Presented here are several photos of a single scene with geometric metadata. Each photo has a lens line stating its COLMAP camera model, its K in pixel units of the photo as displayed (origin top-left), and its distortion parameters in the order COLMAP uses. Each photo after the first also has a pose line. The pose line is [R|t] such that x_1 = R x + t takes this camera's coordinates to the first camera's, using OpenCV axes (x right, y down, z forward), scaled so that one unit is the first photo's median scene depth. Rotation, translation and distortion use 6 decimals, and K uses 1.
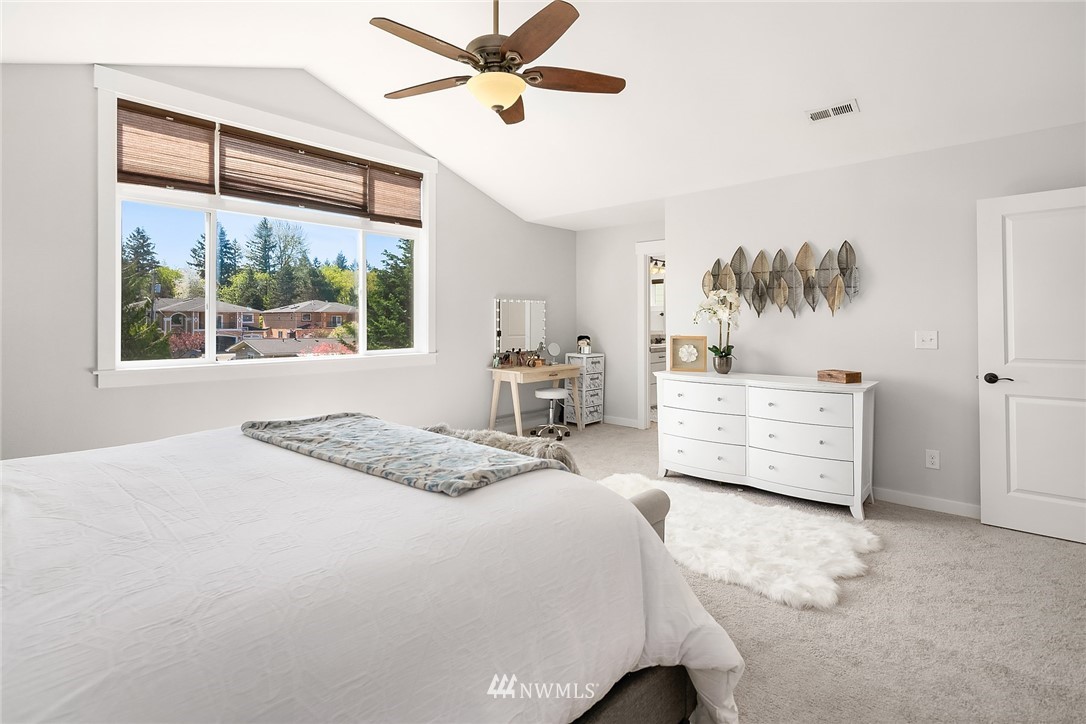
lens RADIAL K [[533.6, 0, 532.1], [0, 533.6, 323.1], [0, 0, 1]] dist [-0.001070, -0.000606]
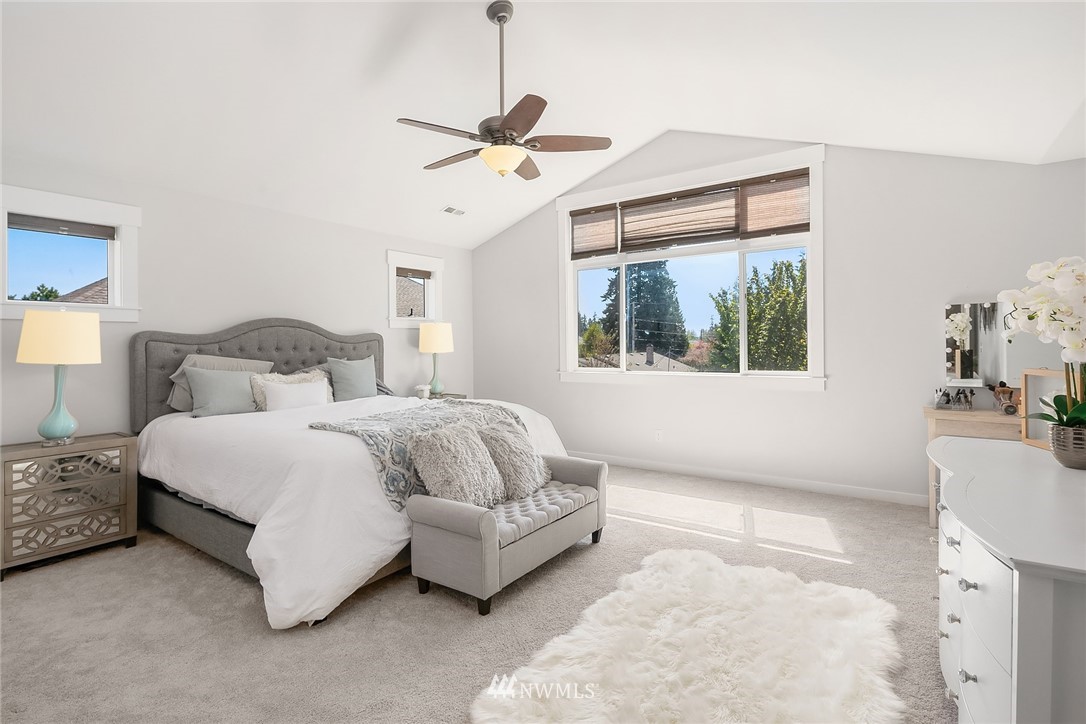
lens RADIAL K [[533.6, 0, 541.5], [0, 533.6, 354.7], [0, 0, 1]] dist [-0.001070, -0.000606]
pose [[0.114097, 0.015060, -0.993355, 0.768686], [0.006190, 0.999855, 0.015869, 0.004931], [0.993450, -0.007960, 0.113987, 0.608451]]
